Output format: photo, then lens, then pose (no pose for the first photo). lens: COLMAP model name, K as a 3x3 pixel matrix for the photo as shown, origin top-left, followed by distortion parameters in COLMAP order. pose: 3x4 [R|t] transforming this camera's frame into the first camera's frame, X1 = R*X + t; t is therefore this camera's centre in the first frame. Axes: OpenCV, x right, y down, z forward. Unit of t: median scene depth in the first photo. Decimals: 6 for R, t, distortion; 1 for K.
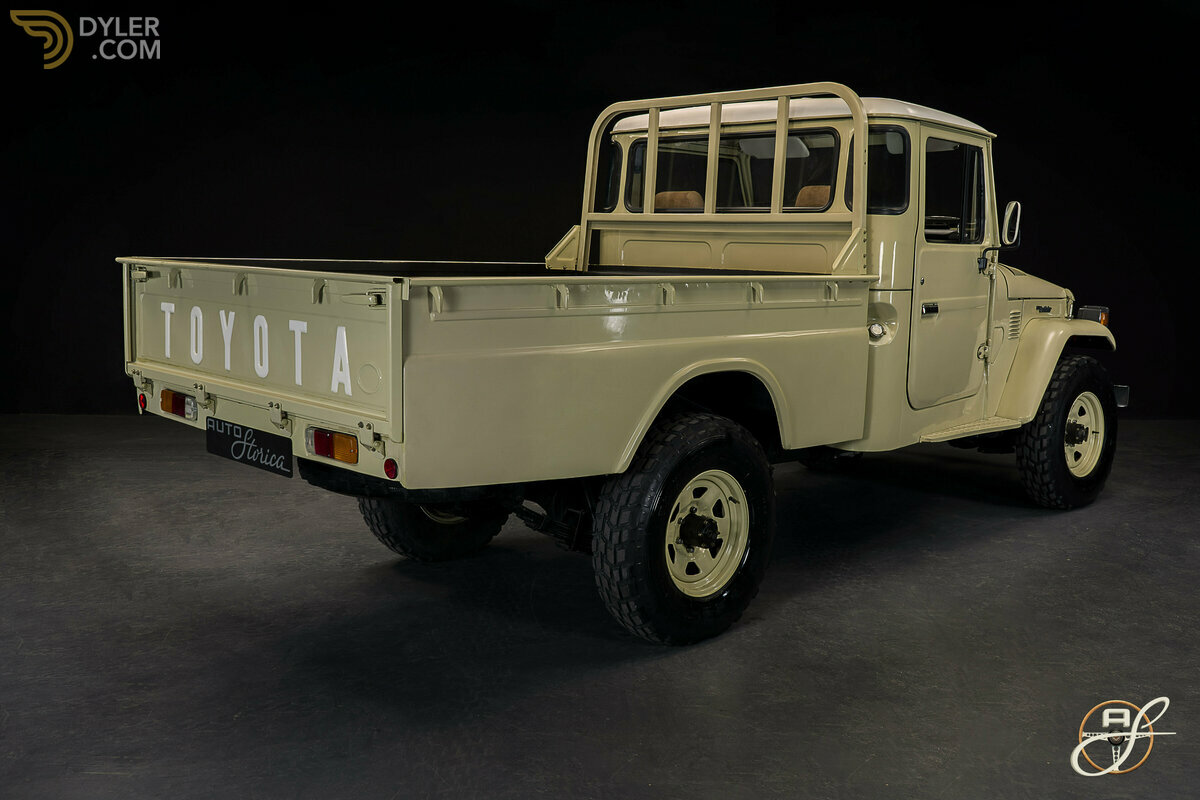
lens RADIAL K [[1157.7, 0, 600.0], [0, 1157.7, 400.0], [0, 0, 1]] dist [-0.003973, 0.002793]
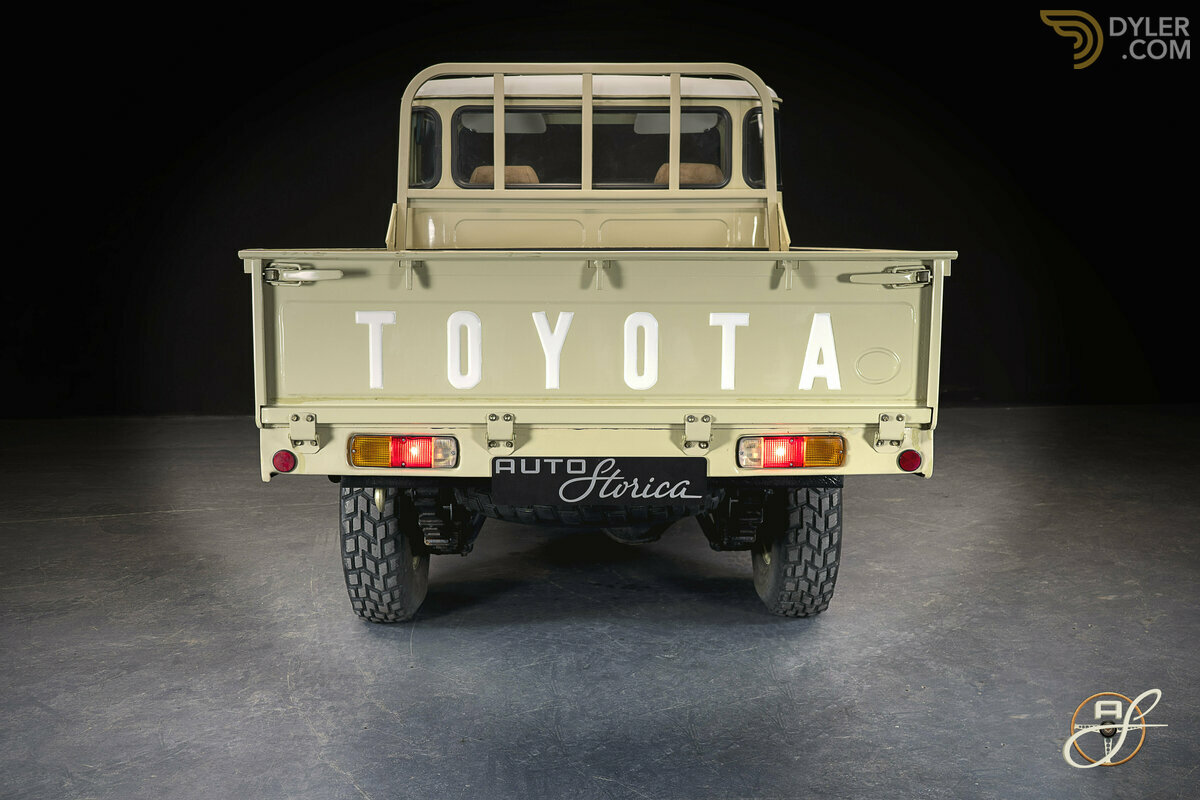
lens RADIAL K [[1164.1, 0, 599.4], [0, 1164.1, 433.0], [0, 0, 1]] dist [0.008014, 0.002091]
pose [[0.693615, -0.143838, 0.705839, -0.660425], [0.115669, 0.989386, 0.087954, -0.048001], [-0.710999, 0.020638, 0.702890, 0.340586]]
